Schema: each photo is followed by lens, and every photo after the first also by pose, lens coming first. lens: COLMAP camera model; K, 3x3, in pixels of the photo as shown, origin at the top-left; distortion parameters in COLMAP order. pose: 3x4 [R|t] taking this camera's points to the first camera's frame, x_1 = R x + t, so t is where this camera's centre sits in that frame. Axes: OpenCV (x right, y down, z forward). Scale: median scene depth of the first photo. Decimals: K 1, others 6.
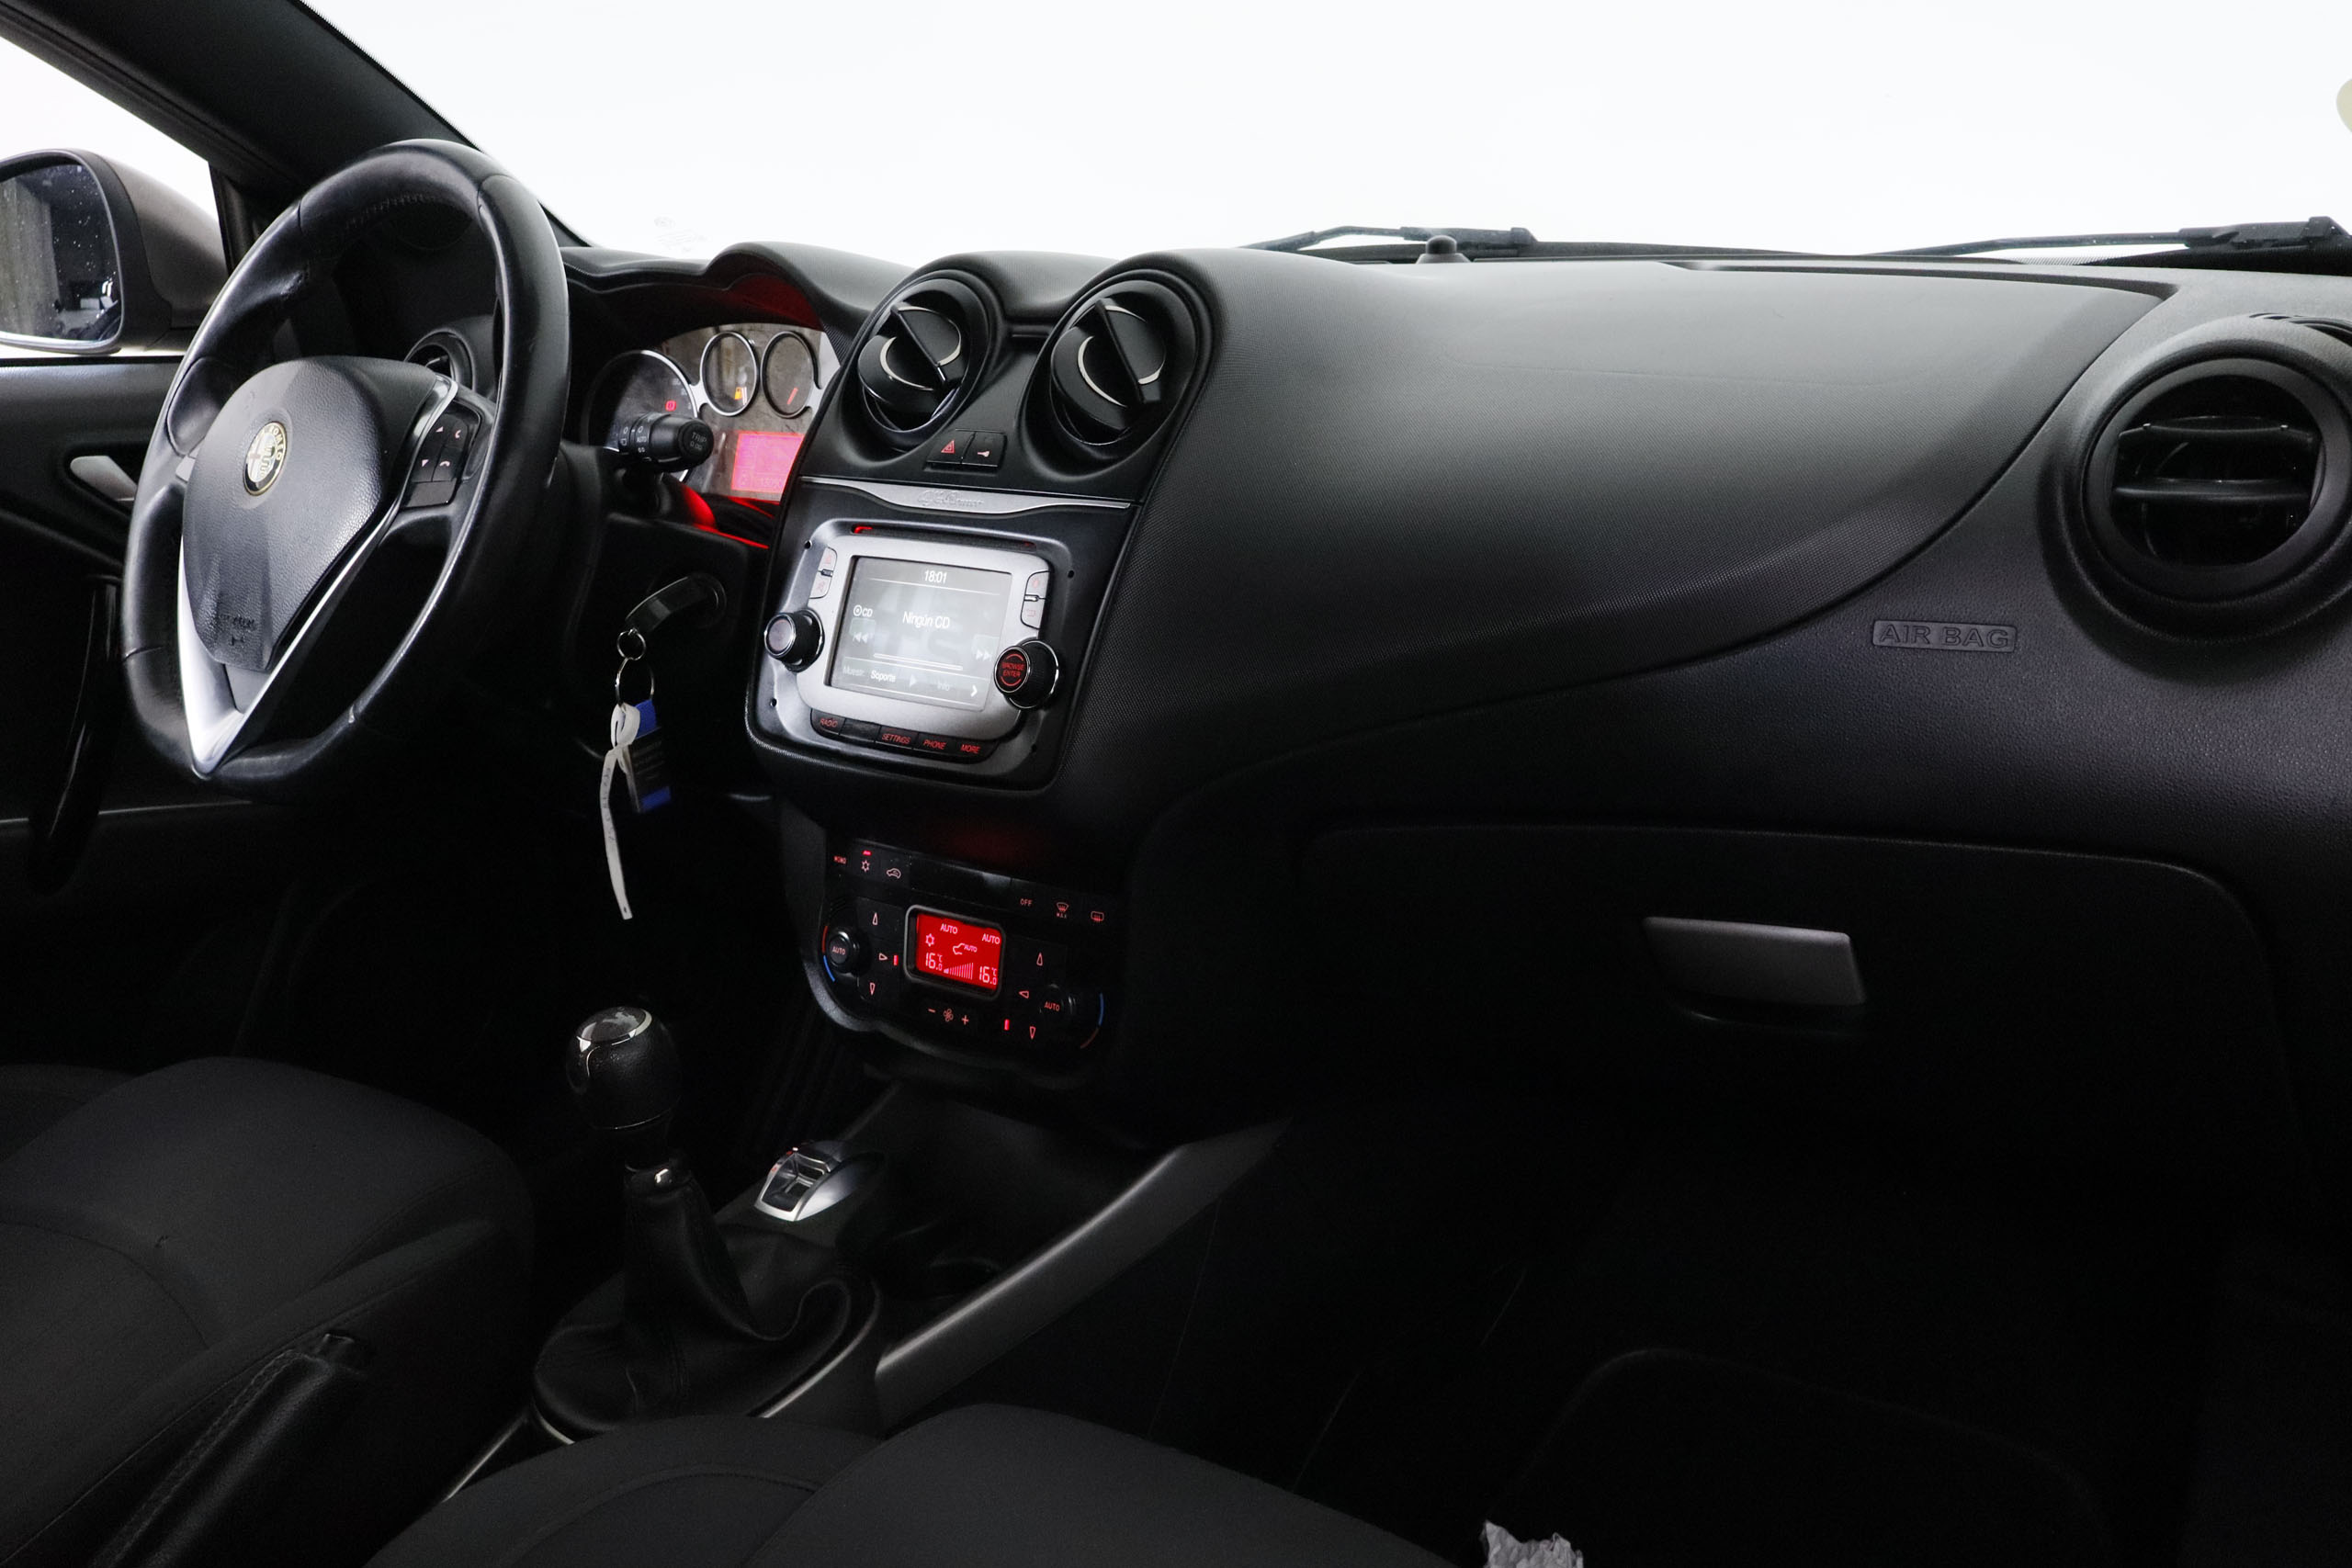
lens RADIAL K [[2219.7, 0, 1173.6], [0, 2219.7, 785.5], [0, 0, 1]] dist [0.016755, 0.000000]
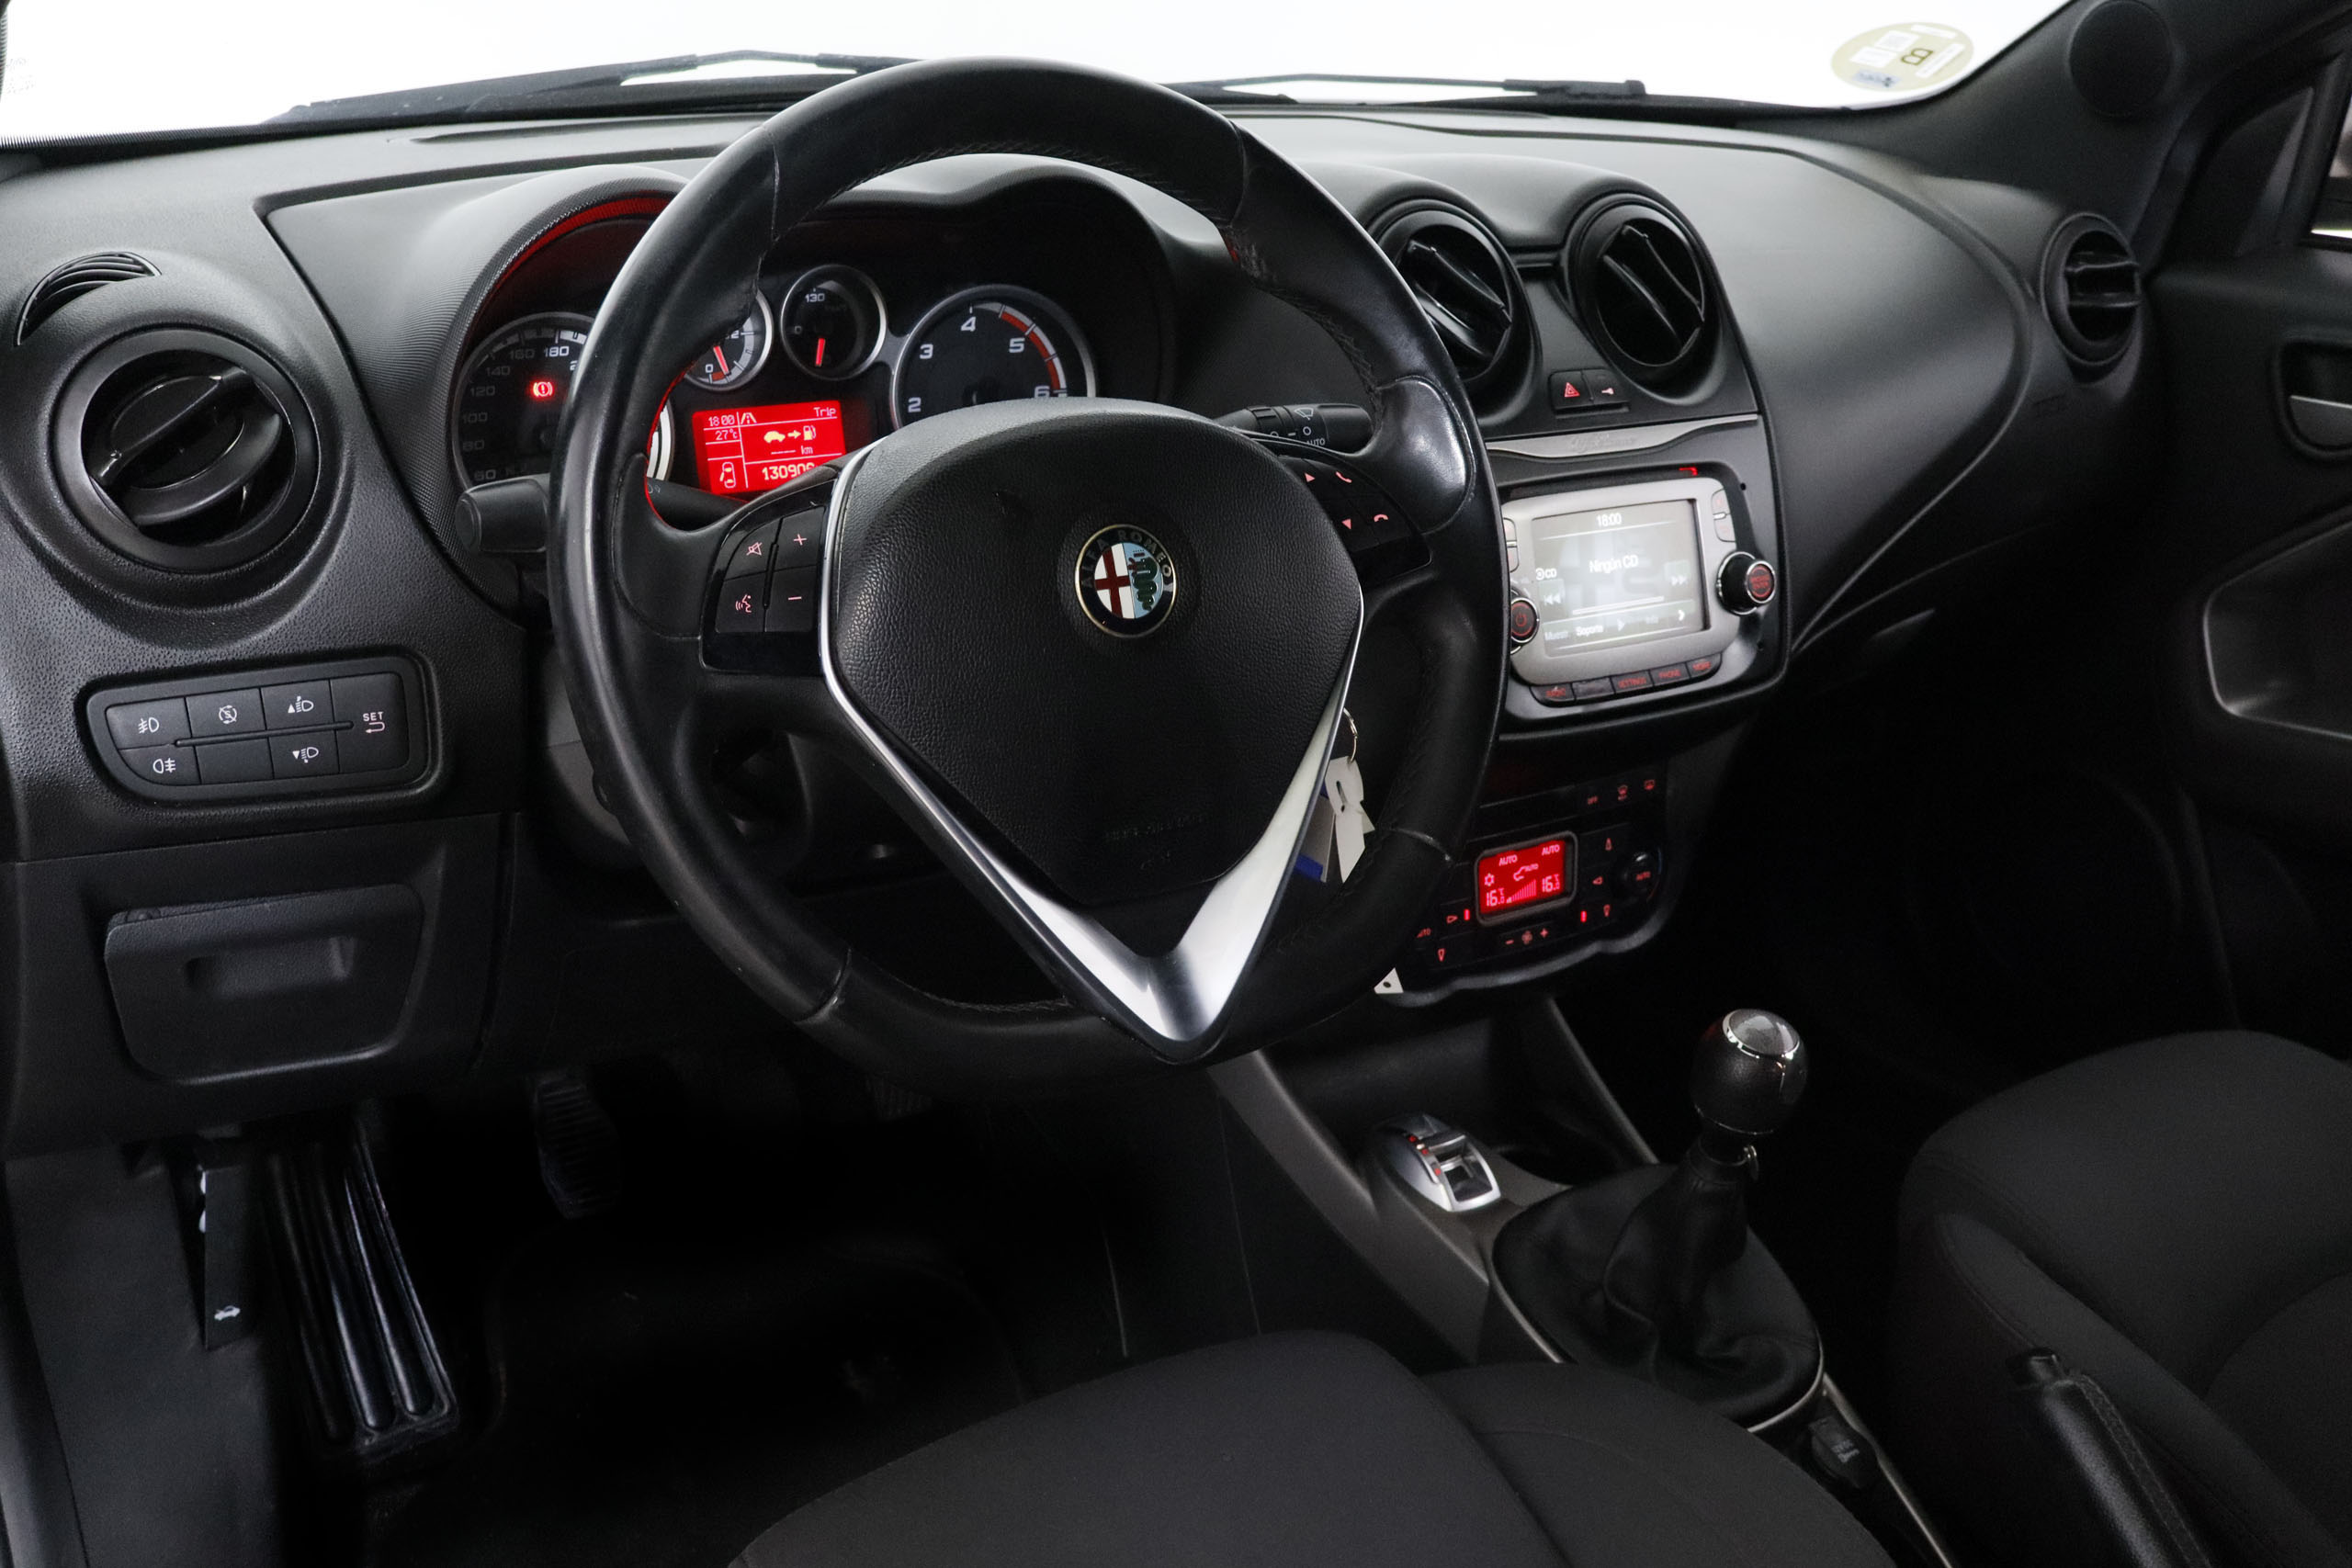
lens RADIAL K [[2192.7, 0, 1186.9], [0, 2192.7, 783.9], [0, 0, 1]] dist [0.016576, 0.000000]
pose [[0.313119, -0.330307, 0.890423, -1.078686], [0.169472, 0.941955, 0.289828, -0.297804], [-0.934471, 0.060152, 0.350922, 0.820195]]
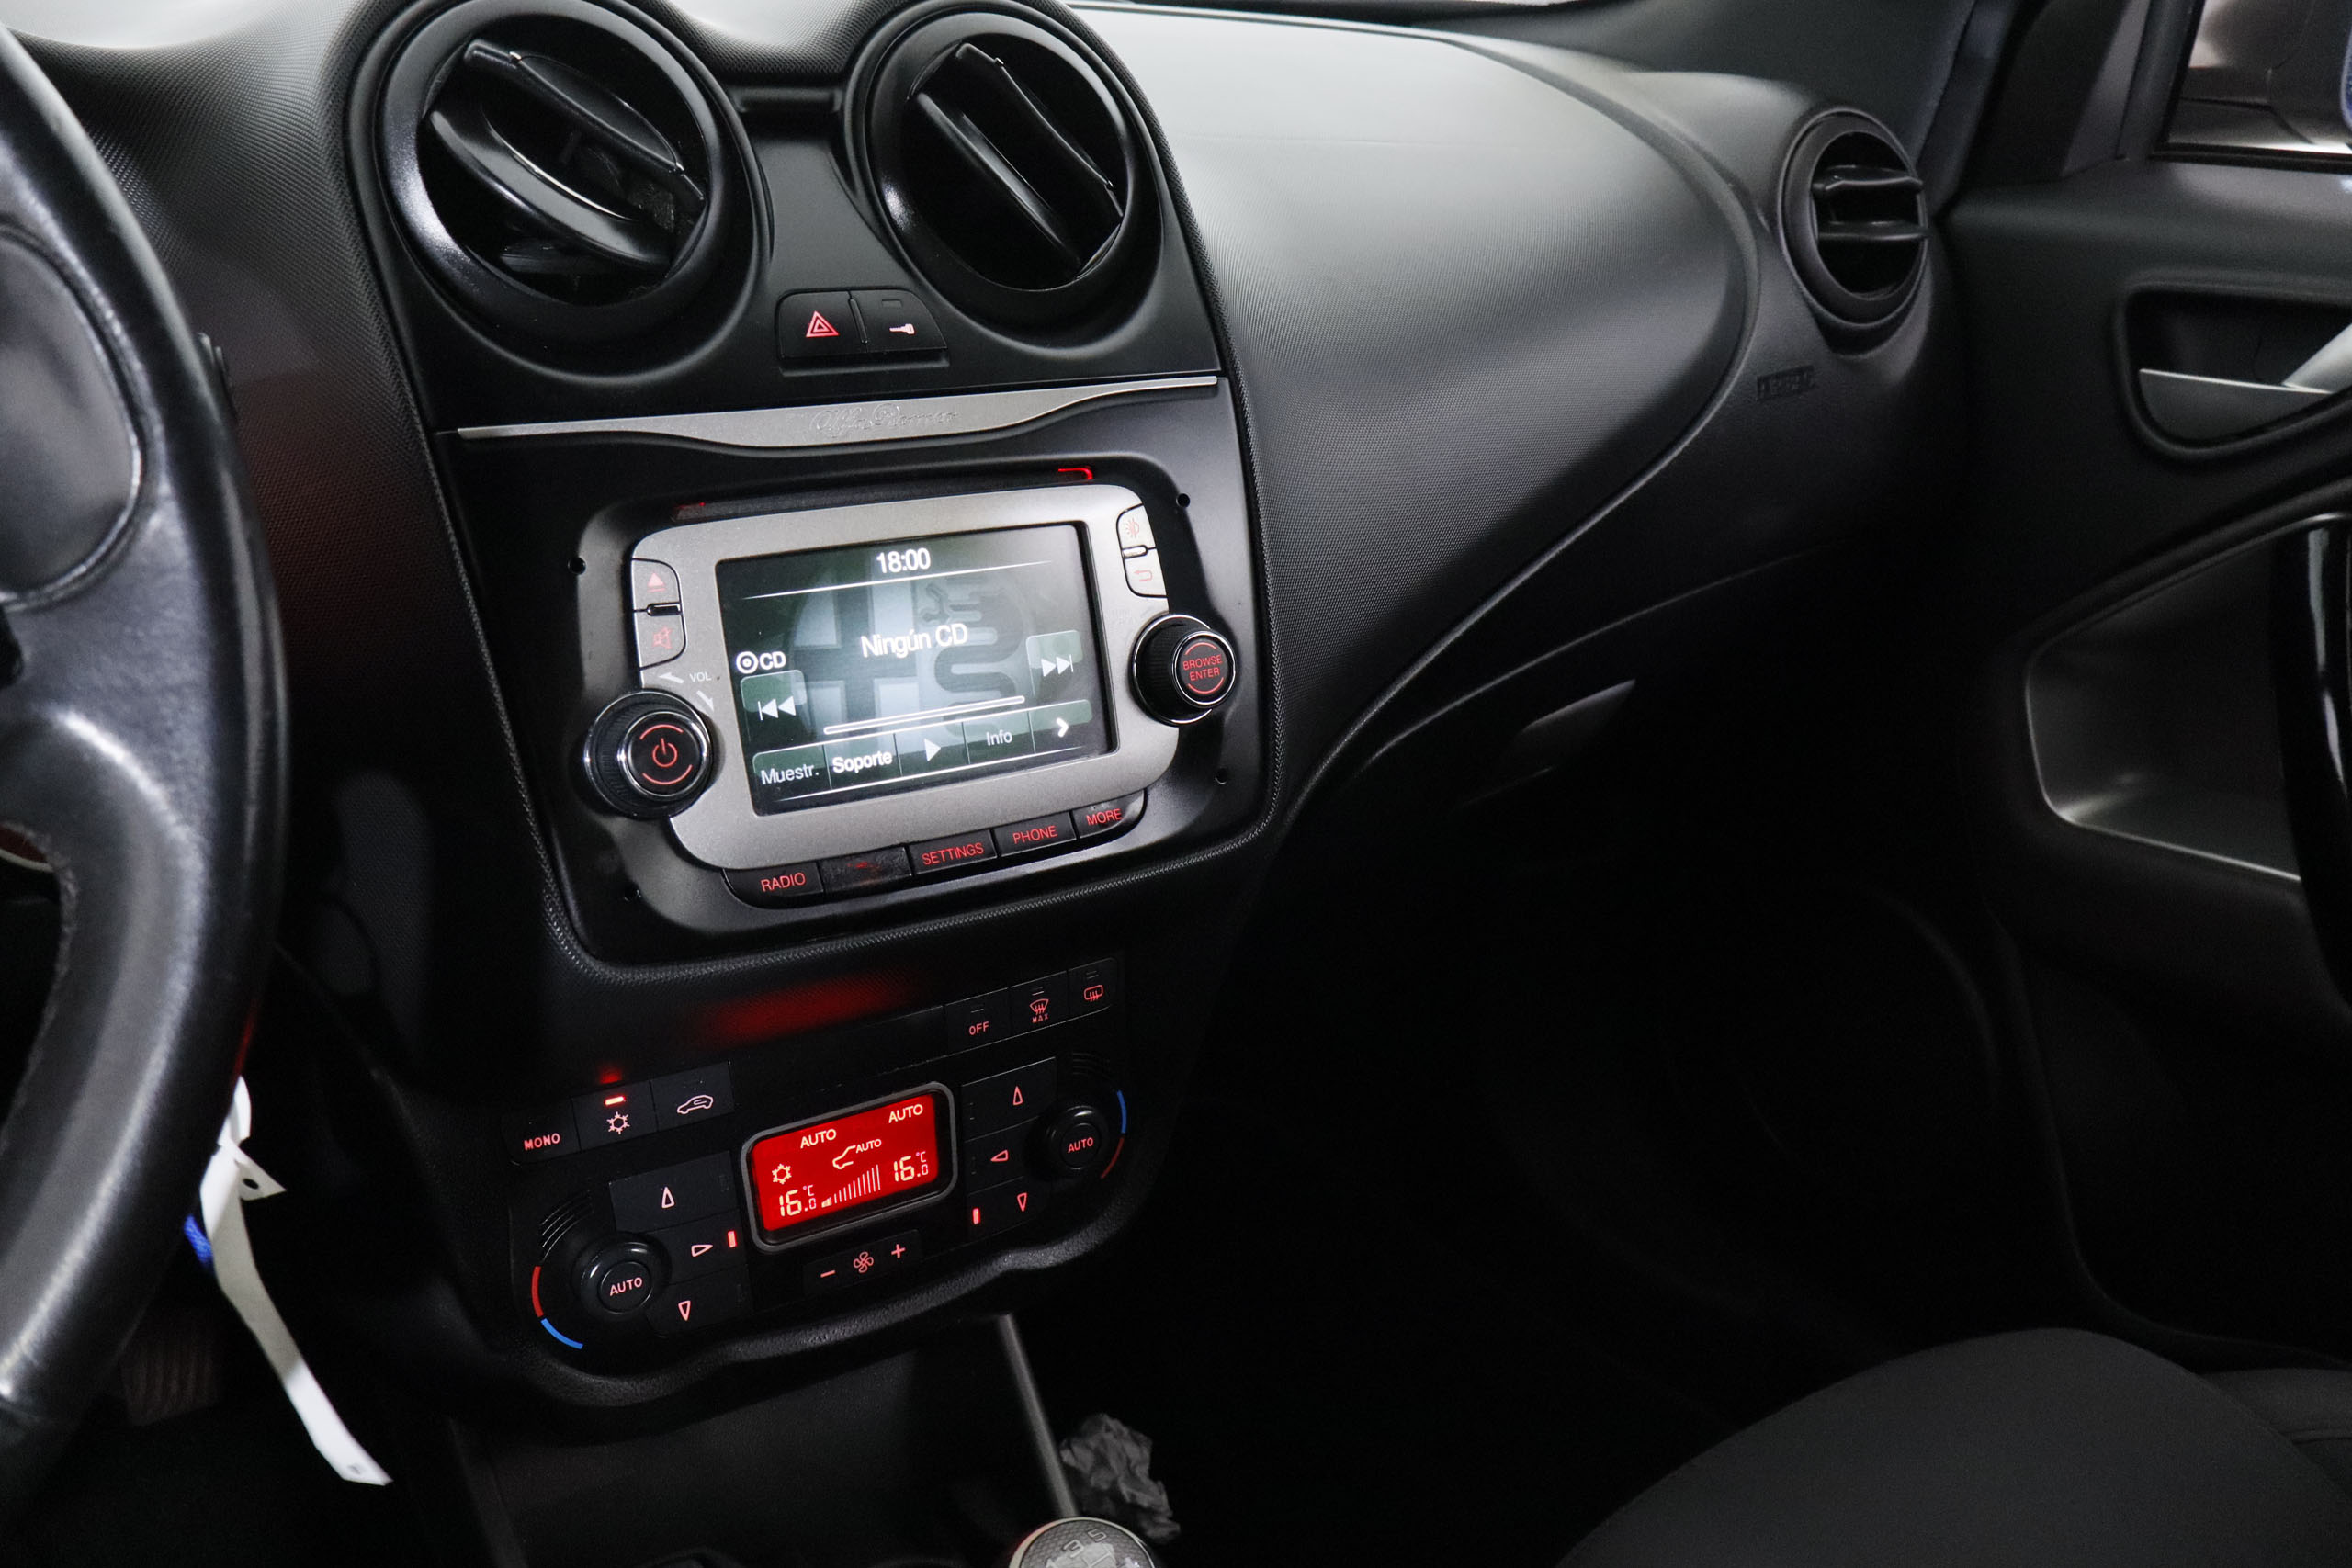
lens RADIAL K [[1981.4, 0, 1193.5], [0, 1981.4, 782.2], [0, 0, 1]] dist [-0.003404, -0.004703]
pose [[0.306427, -0.330031, 0.892851, -0.539752], [0.176293, 0.941422, 0.287481, -0.169111], [-0.935427, 0.069311, 0.346659, 0.747624]]
